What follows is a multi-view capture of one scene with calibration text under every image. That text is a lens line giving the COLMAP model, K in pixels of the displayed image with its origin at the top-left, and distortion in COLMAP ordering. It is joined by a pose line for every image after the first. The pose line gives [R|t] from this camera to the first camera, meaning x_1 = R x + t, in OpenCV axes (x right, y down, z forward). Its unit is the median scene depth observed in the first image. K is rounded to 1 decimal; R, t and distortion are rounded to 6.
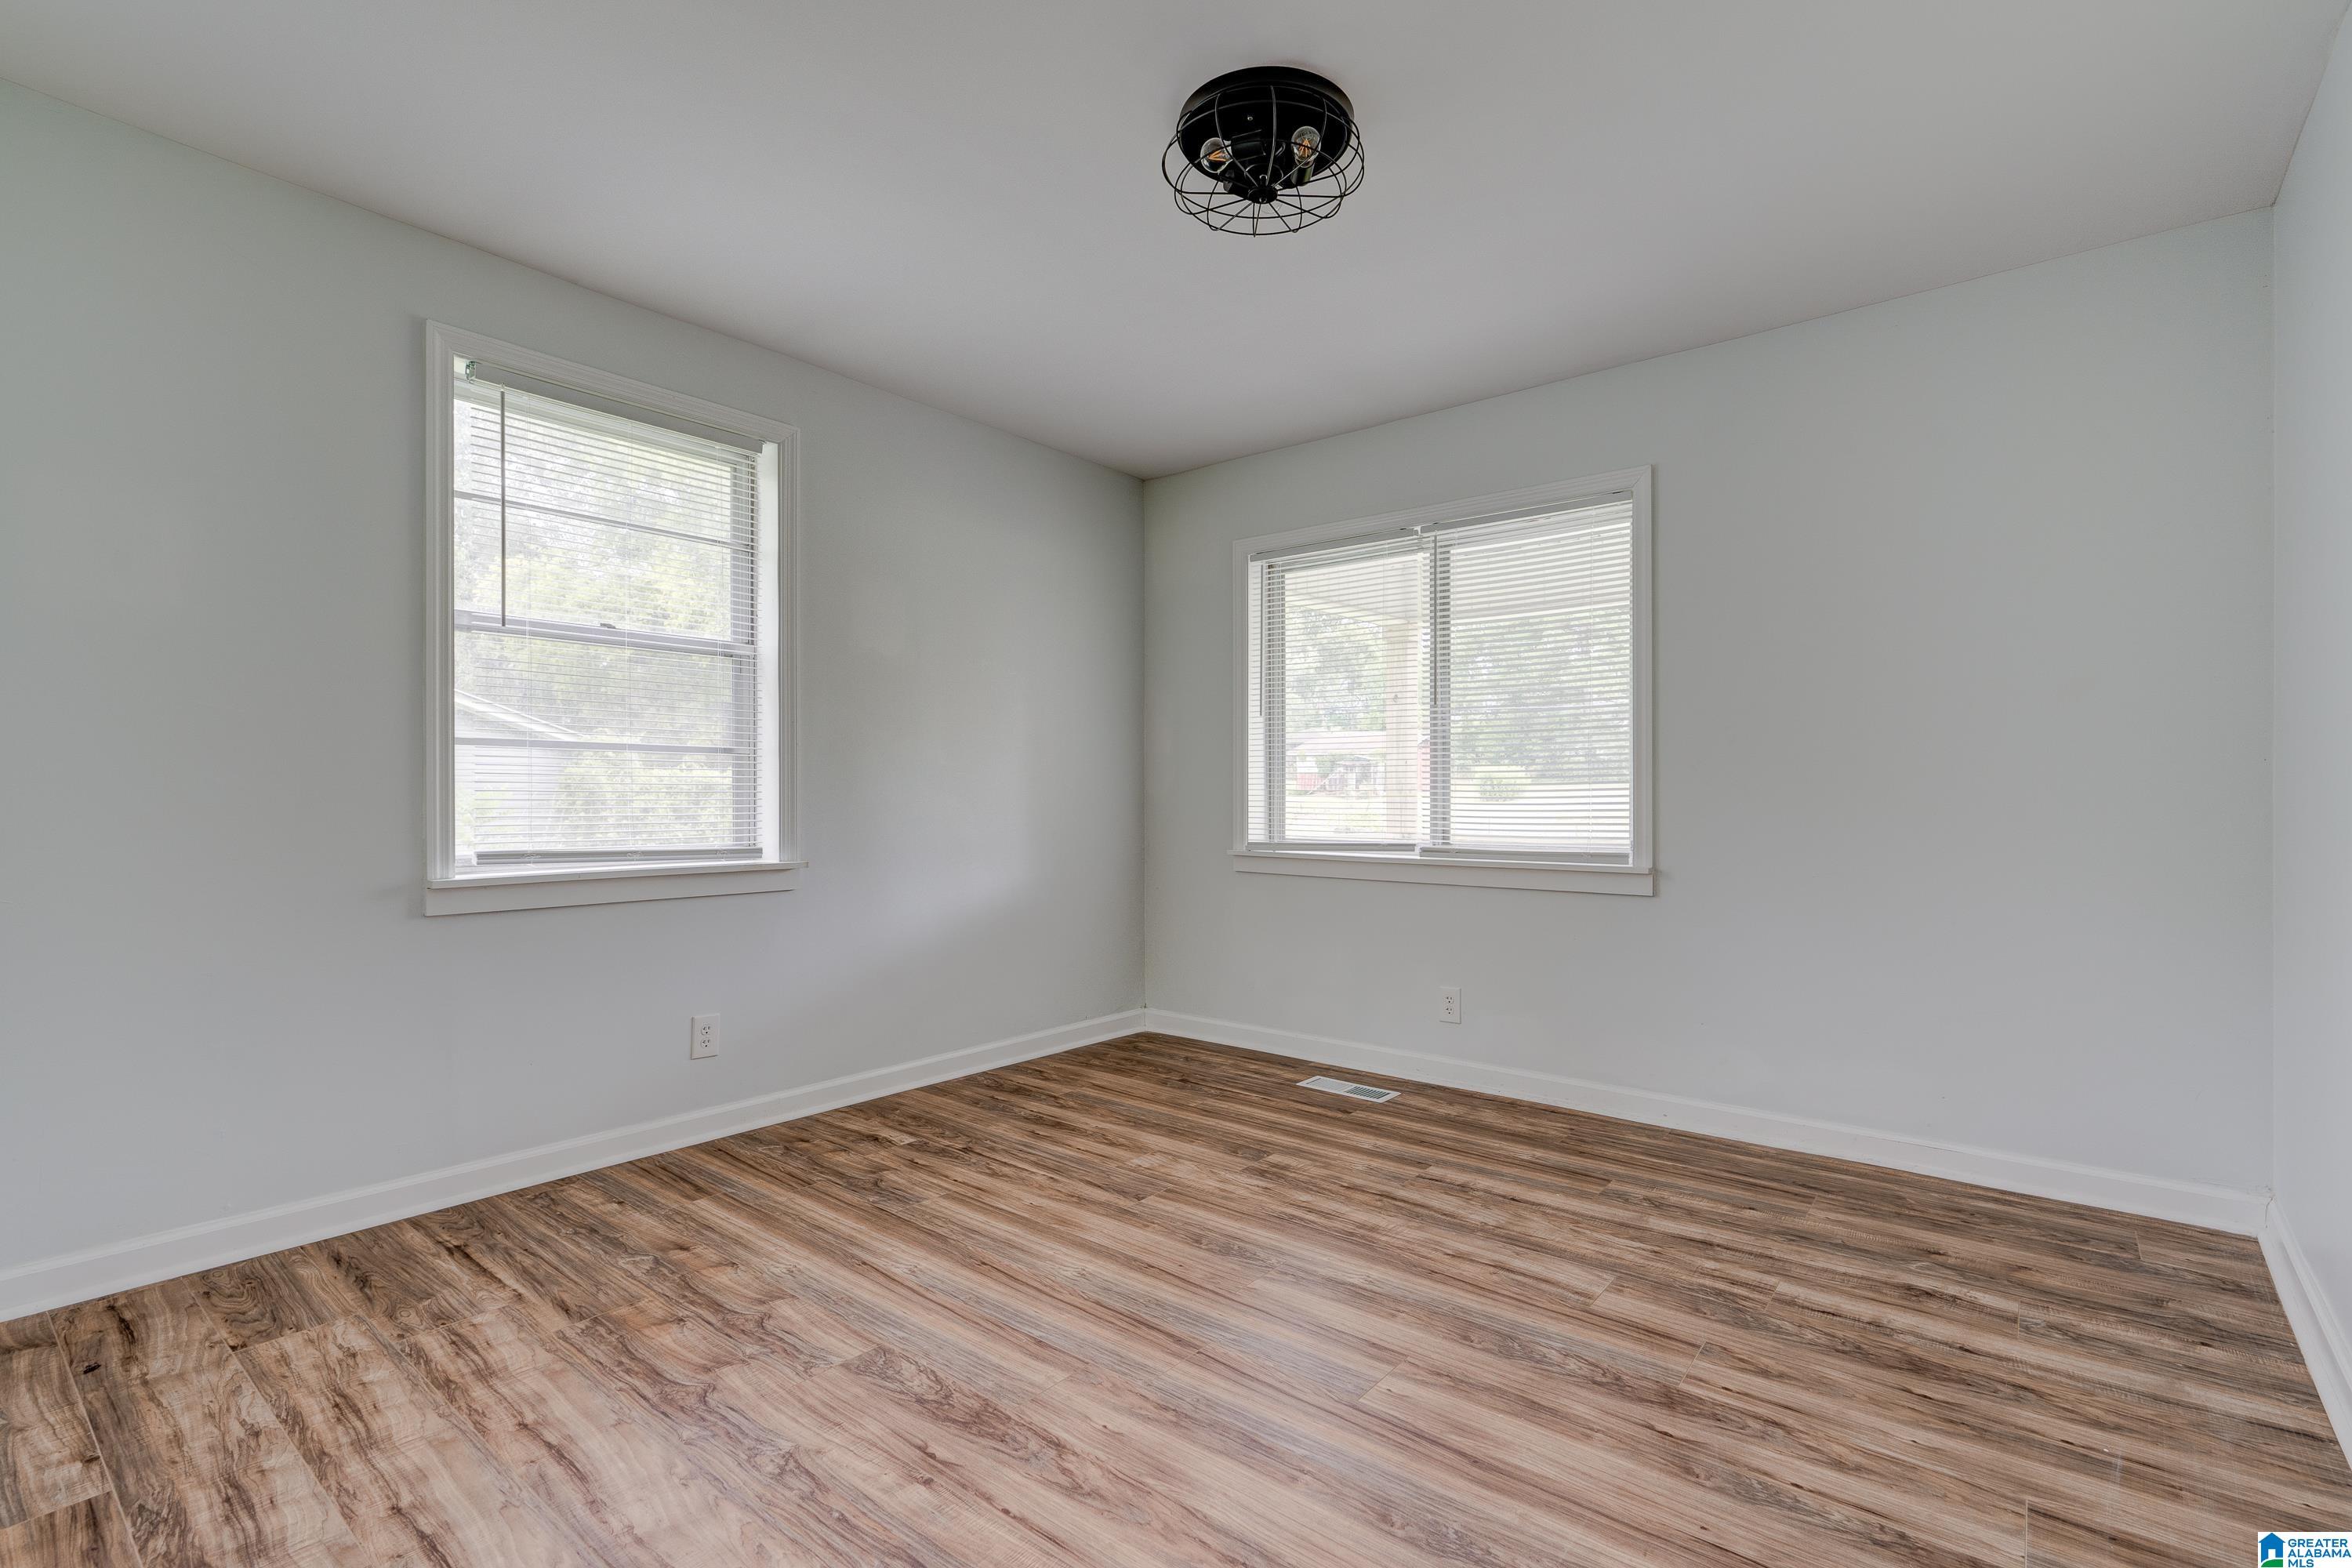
lens RADIAL K [[1079.2, 0, 1180.5], [0, 1079.2, 799.3], [0, 0, 1]] dist [-0.010247, 0.003976]
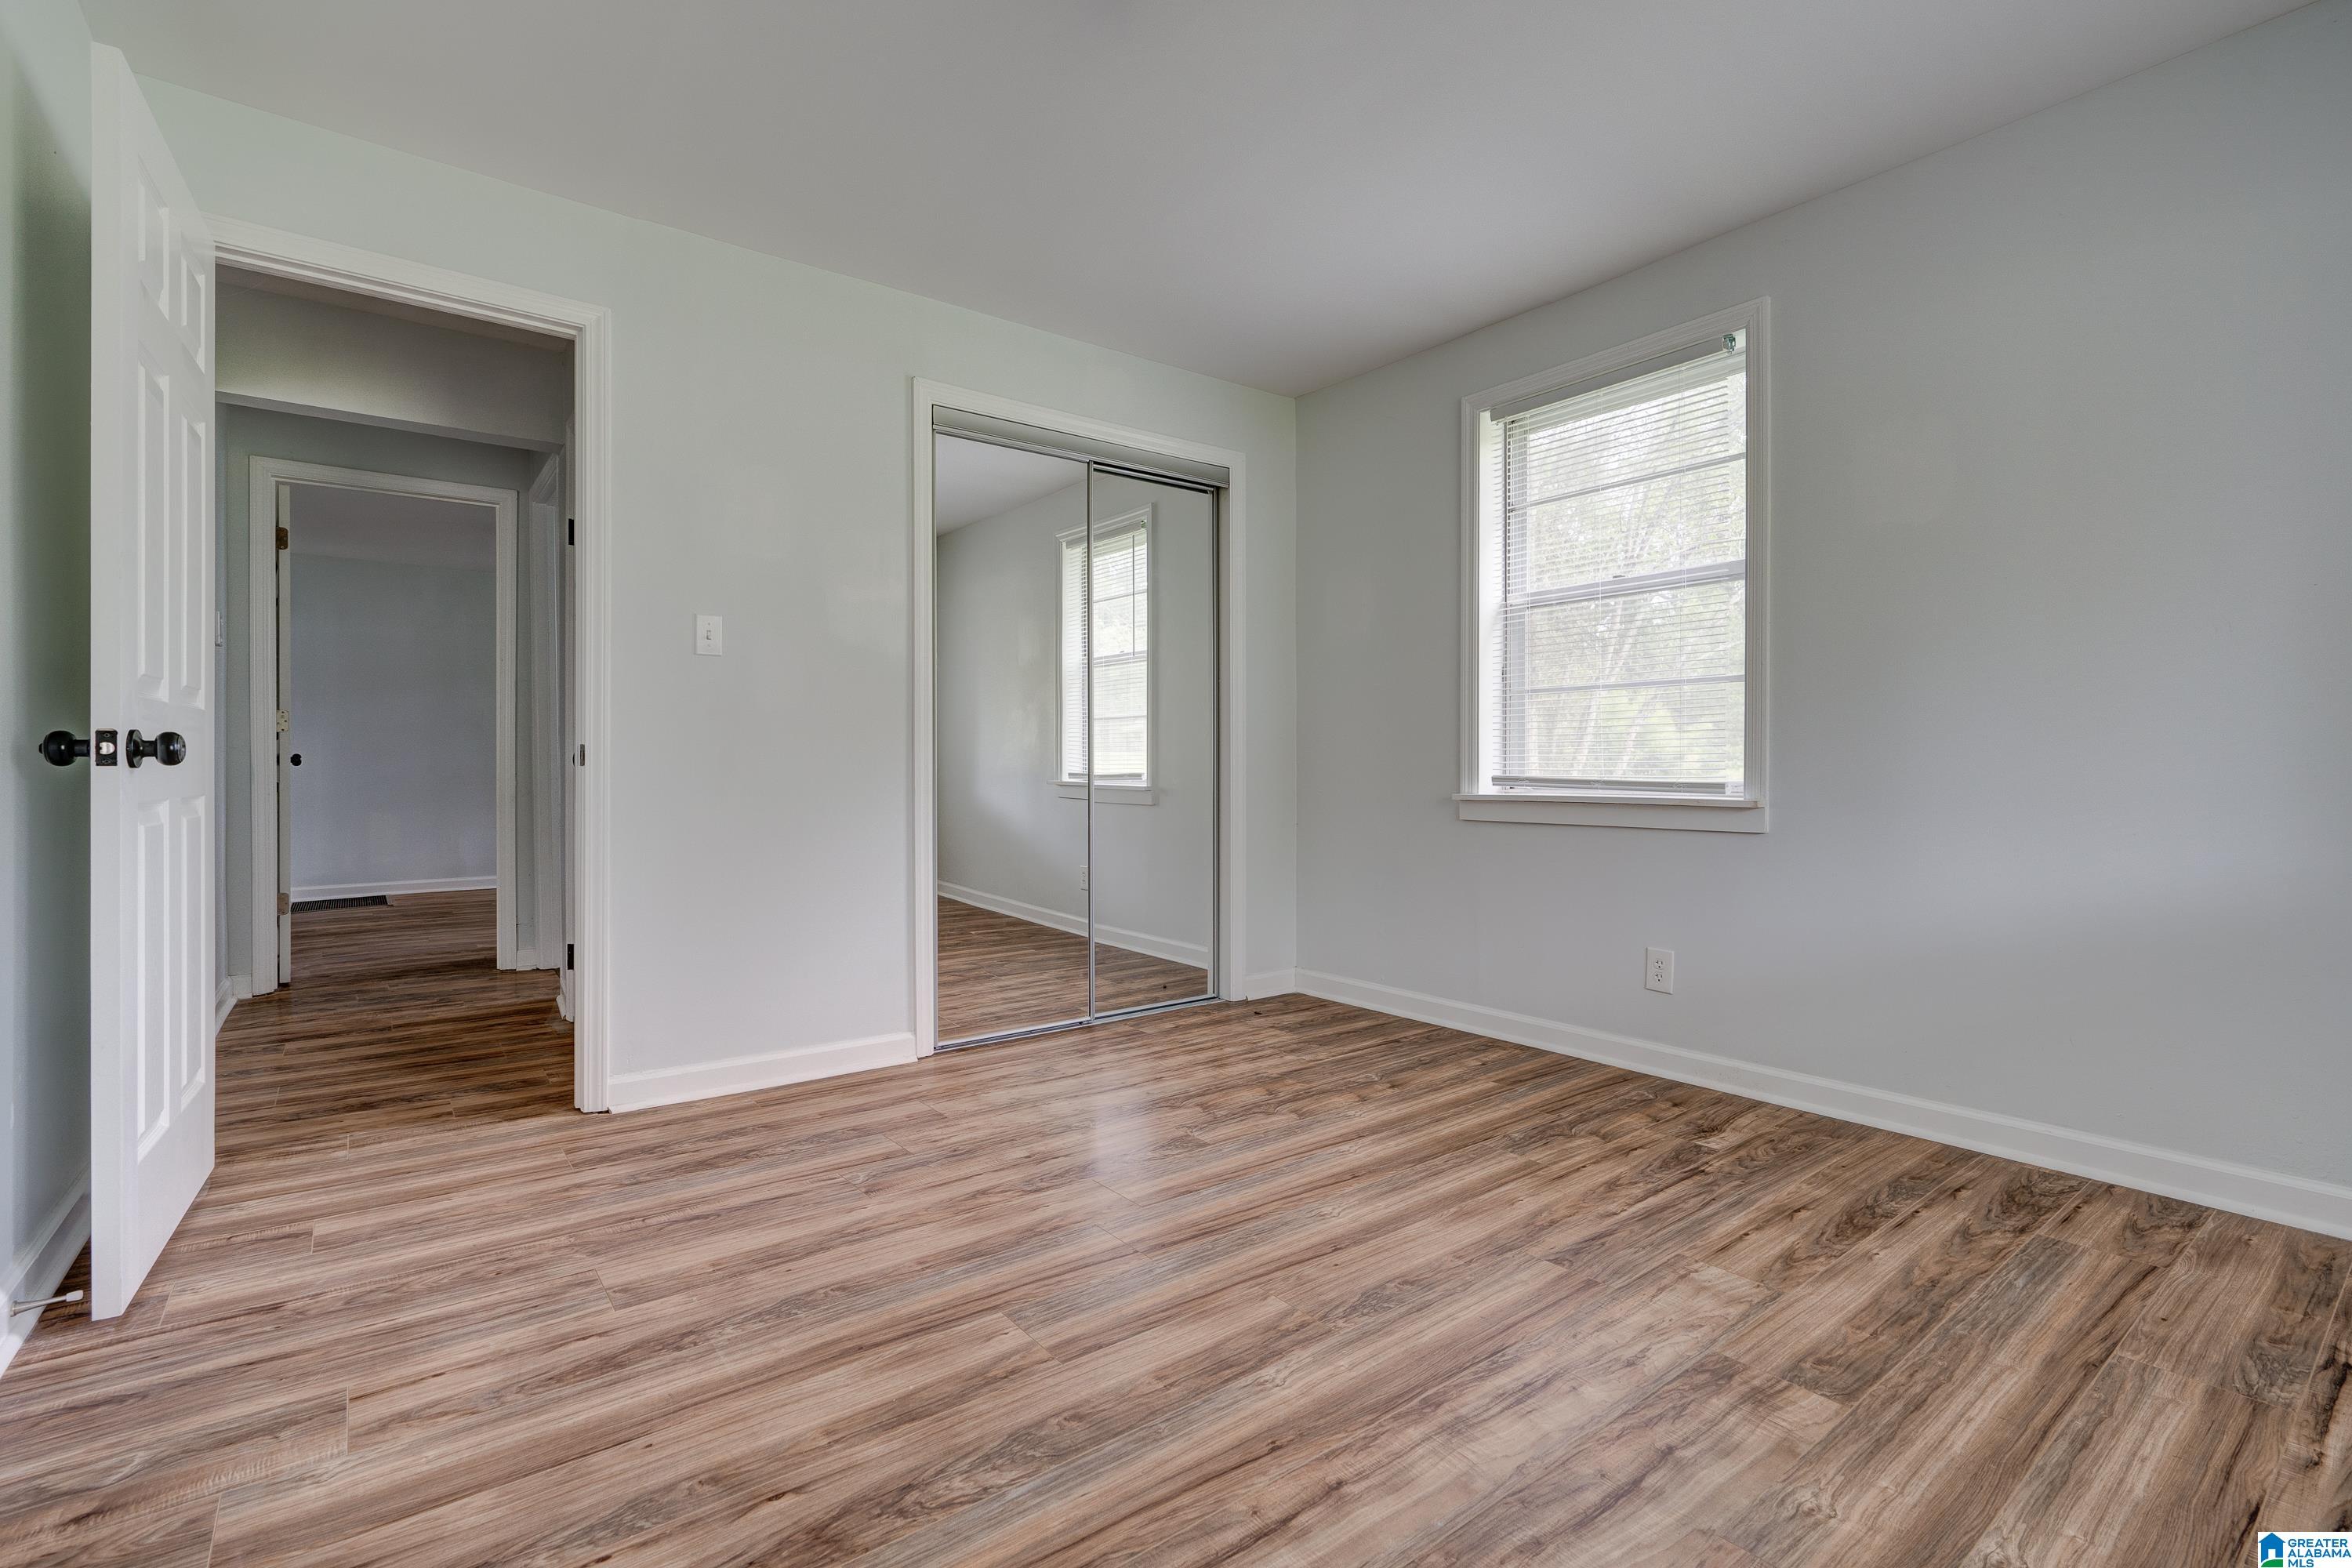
lens RADIAL K [[1079.2, 0, 1185.4], [0, 1079.2, 769.7], [0, 0, 1]] dist [-0.010247, 0.003976]
pose [[-0.234080, -0.004523, -0.972207, 0.720068], [-0.005759, 0.999978, -0.003266, 0.047579], [0.972200, 0.004835, -0.234101, 0.930764]]
